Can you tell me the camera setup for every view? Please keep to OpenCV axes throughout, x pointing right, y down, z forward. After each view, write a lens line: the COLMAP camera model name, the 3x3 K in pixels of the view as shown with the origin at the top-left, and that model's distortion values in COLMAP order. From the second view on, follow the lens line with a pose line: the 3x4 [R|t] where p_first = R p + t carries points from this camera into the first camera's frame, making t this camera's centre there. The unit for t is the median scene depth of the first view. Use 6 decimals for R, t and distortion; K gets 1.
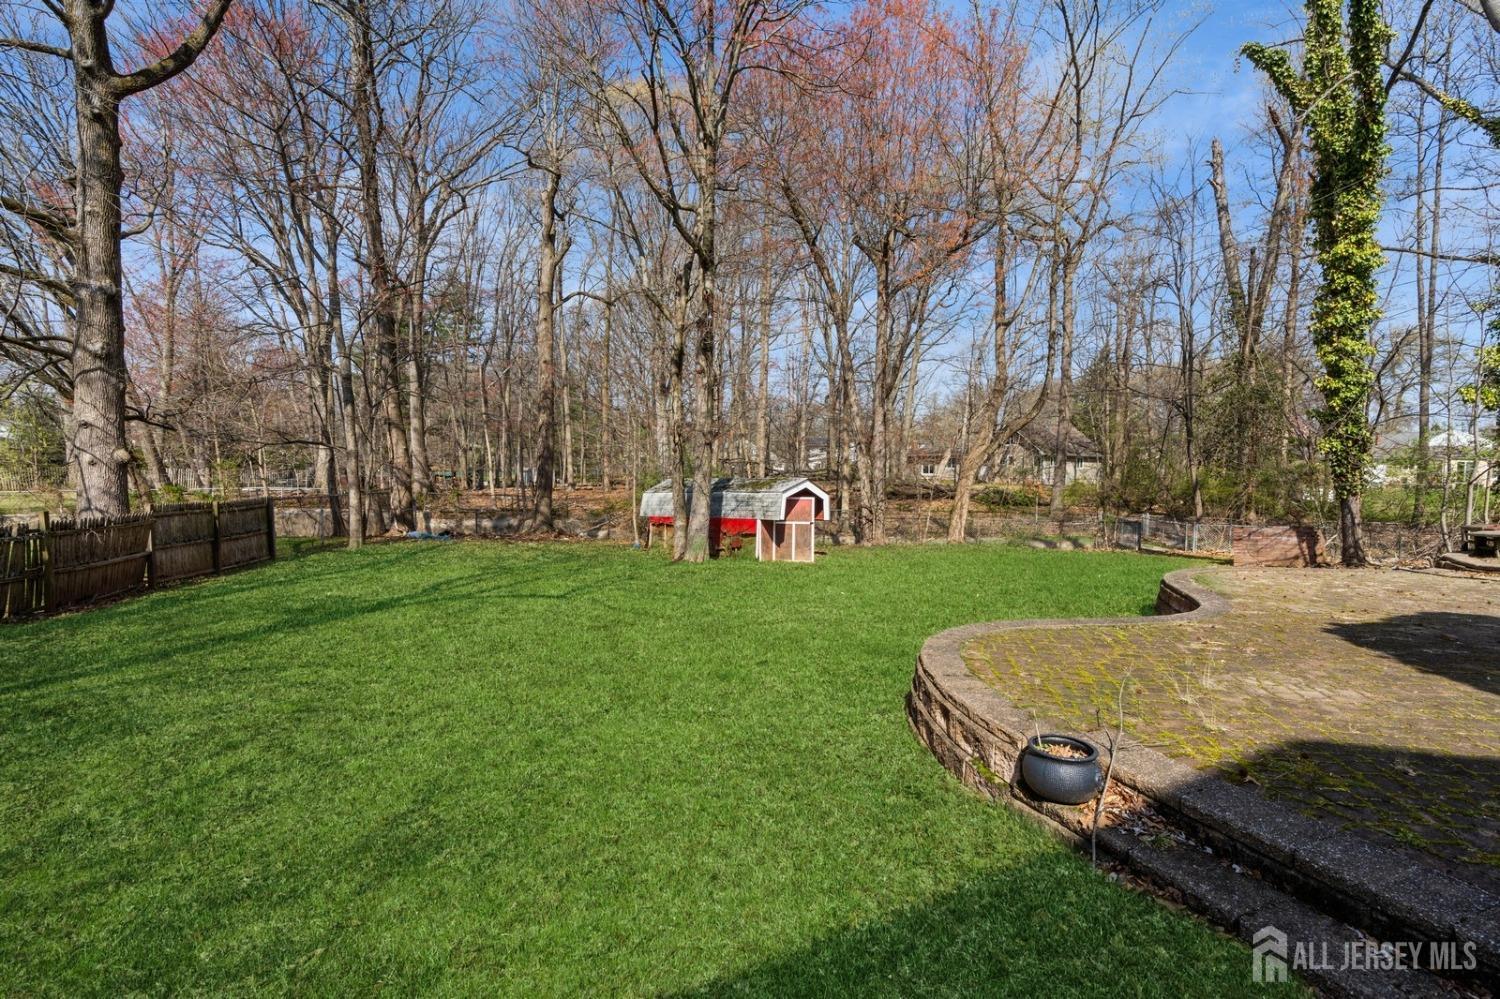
lens RADIAL K [[682.1, 0, 750.0], [0, 682.1, 499.5], [0, 0, 1]] dist [-0.001185, -0.000049]
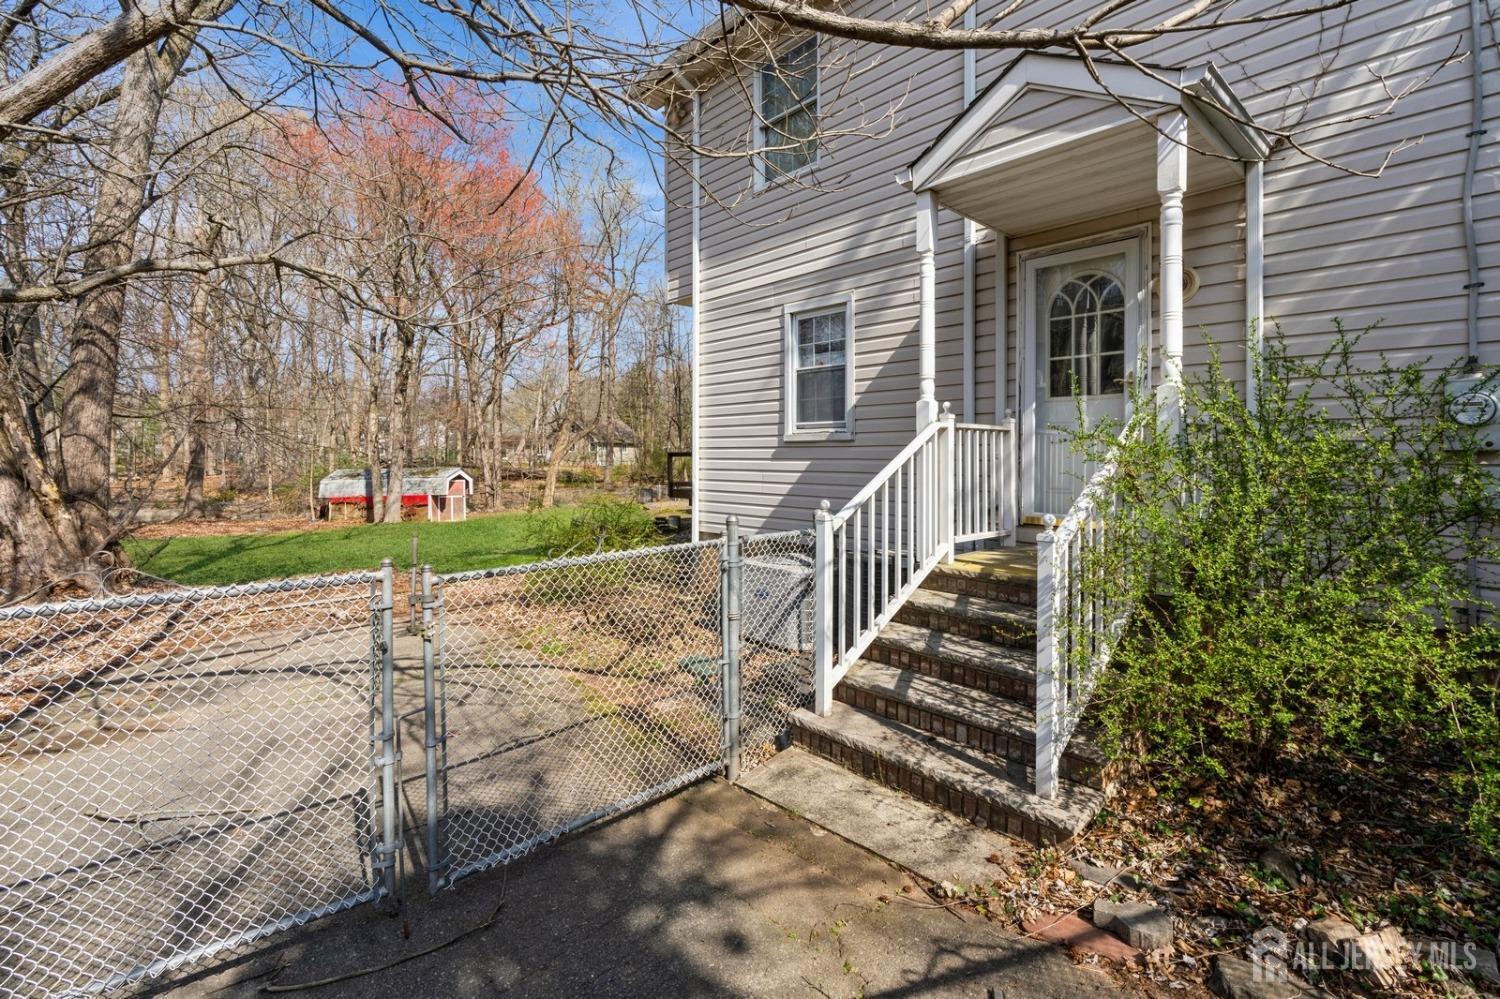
lens RADIAL K [[682.1, 0, 750.0], [0, 682.1, 499.5], [0, 0, 1]] dist [-0.001185, -0.000049]
pose [[0.809296, -0.043831, 0.585763, -0.262752], [0.026931, 0.998932, 0.037539, 0.000697], [-0.586783, -0.014605, 0.809613, -0.590913]]
